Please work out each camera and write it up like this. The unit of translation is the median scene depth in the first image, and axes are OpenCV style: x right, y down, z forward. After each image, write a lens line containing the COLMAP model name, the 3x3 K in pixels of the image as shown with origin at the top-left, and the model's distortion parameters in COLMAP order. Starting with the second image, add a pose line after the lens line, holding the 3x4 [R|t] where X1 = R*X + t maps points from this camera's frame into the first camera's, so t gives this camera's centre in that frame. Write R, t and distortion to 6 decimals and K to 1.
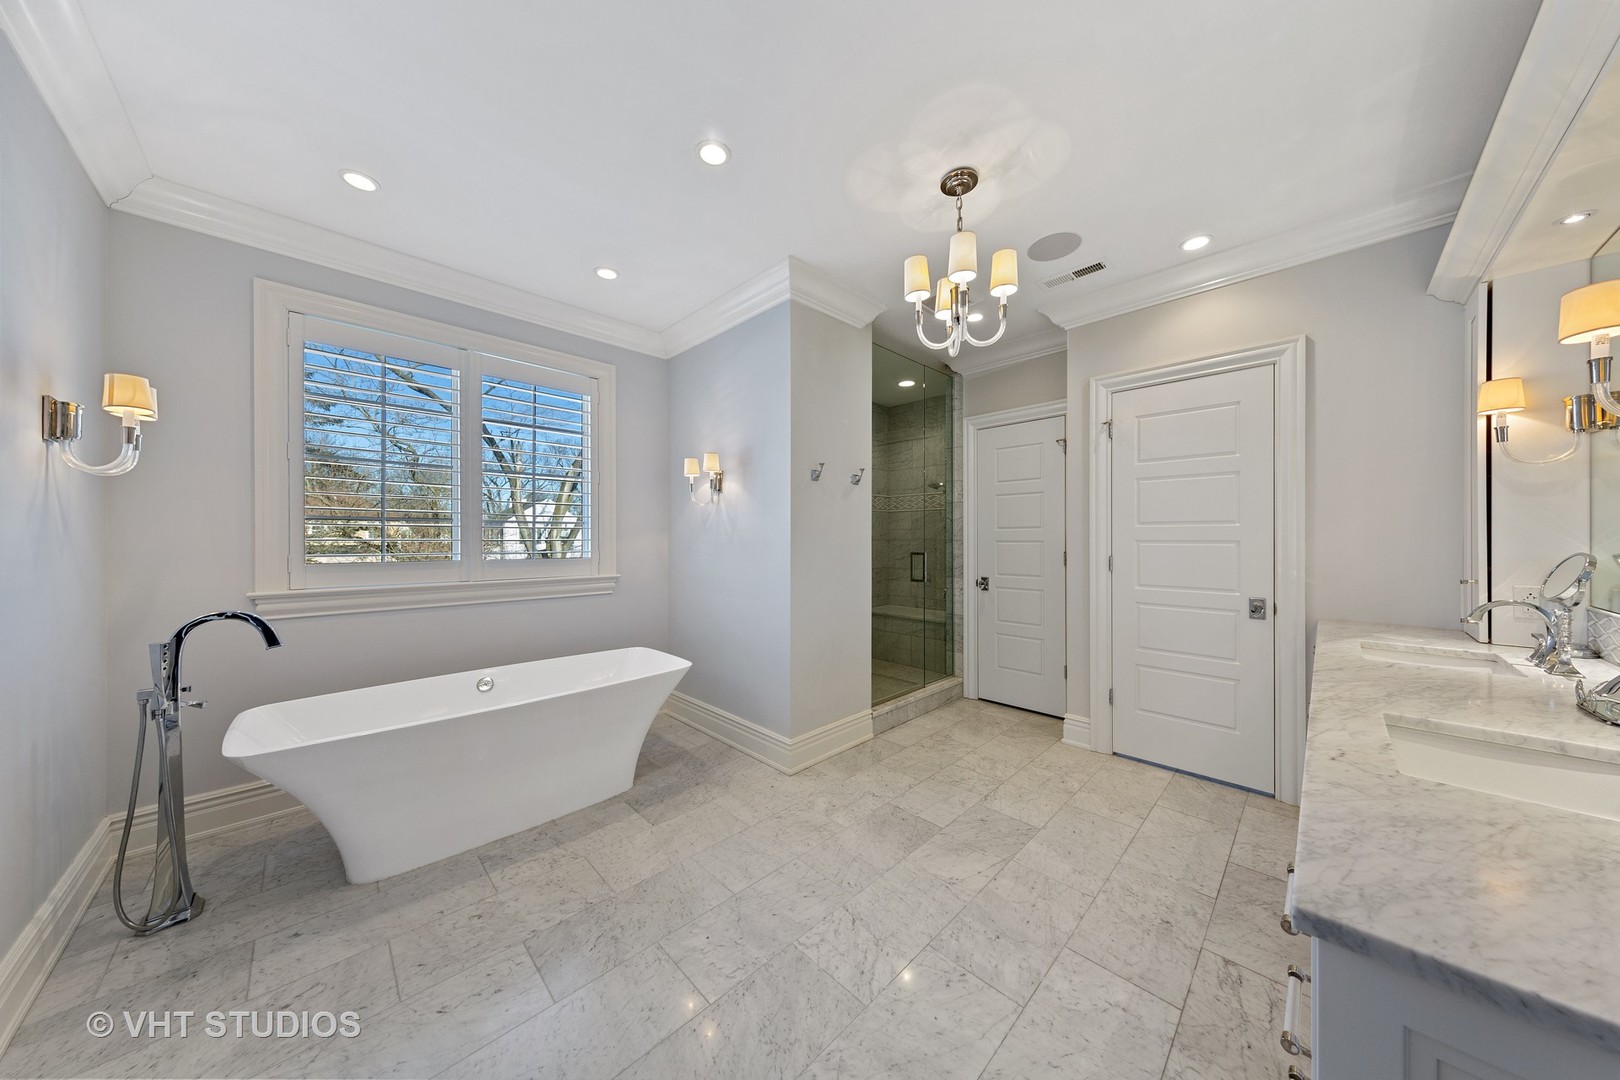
lens RADIAL K [[508.8, 0, 814.2], [0, 508.8, 539.6], [0, 0, 1]] dist [-0.001081, -0.000064]
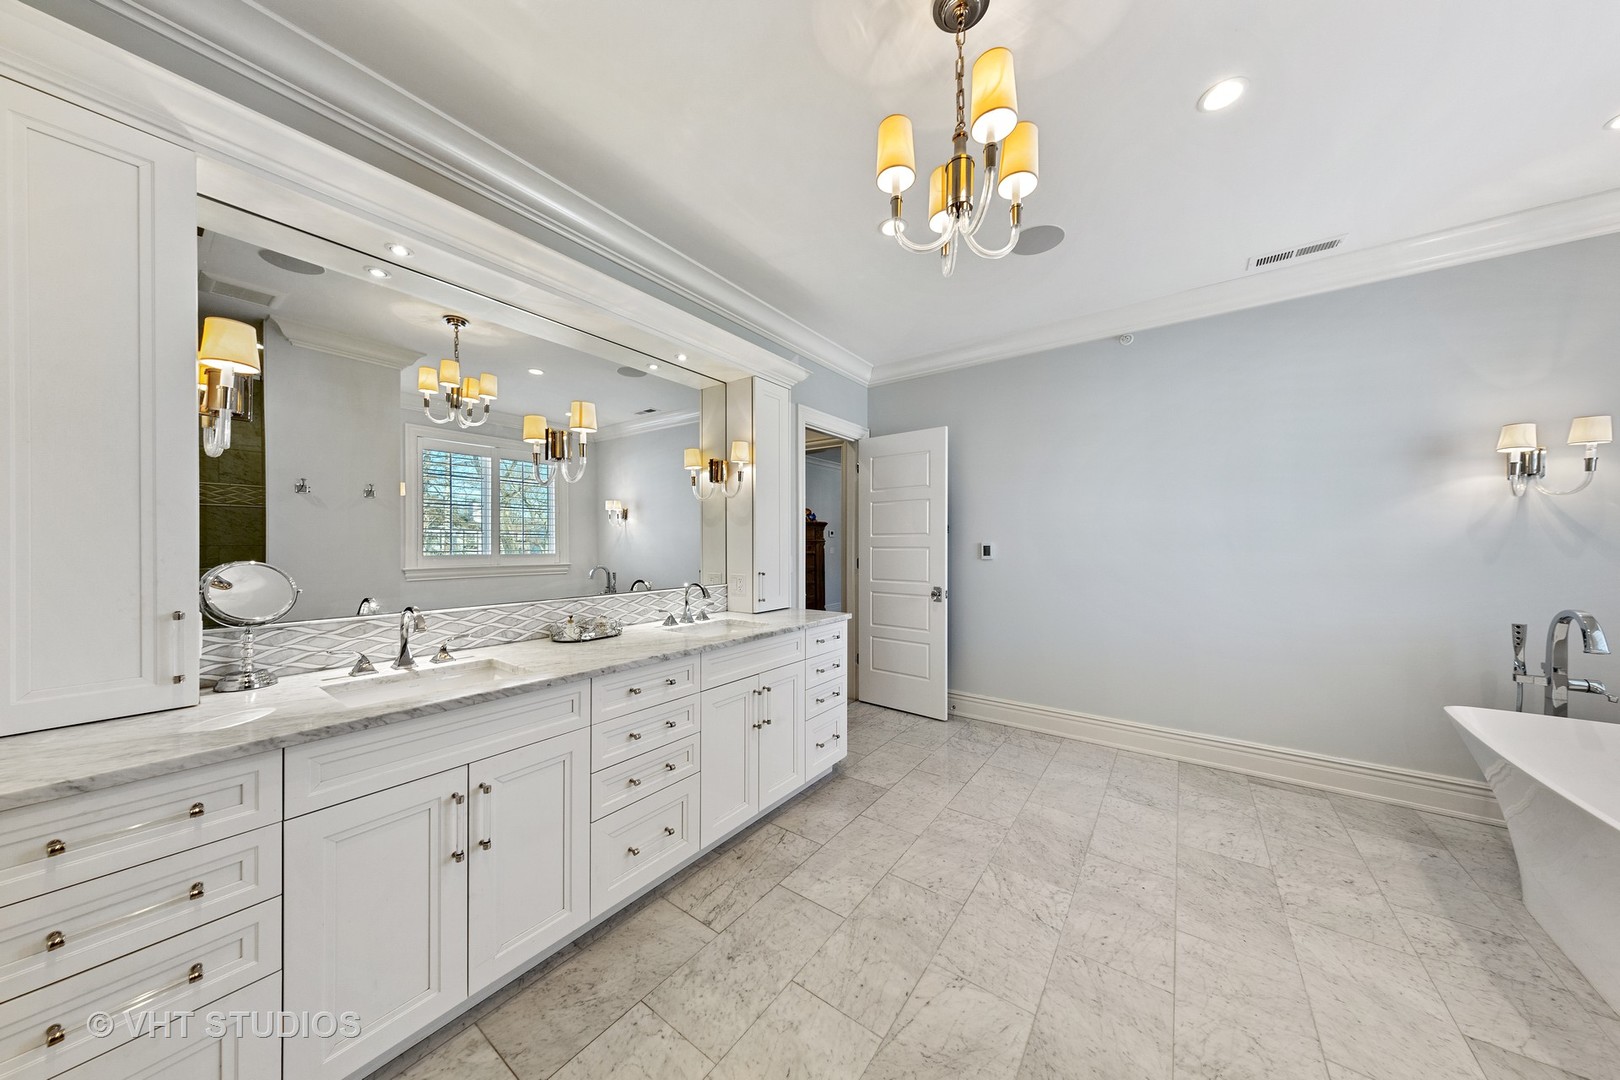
lens RADIAL K [[508.8, 0, 804.6], [0, 508.8, 541.9], [0, 0, 1]] dist [-0.001081, -0.000064]
pose [[-0.989287, 0.002851, -0.145958, 0.695147], [0.002481, 0.999993, 0.002714, -0.015271], [0.145965, 0.002323, -0.989287, 1.948231]]
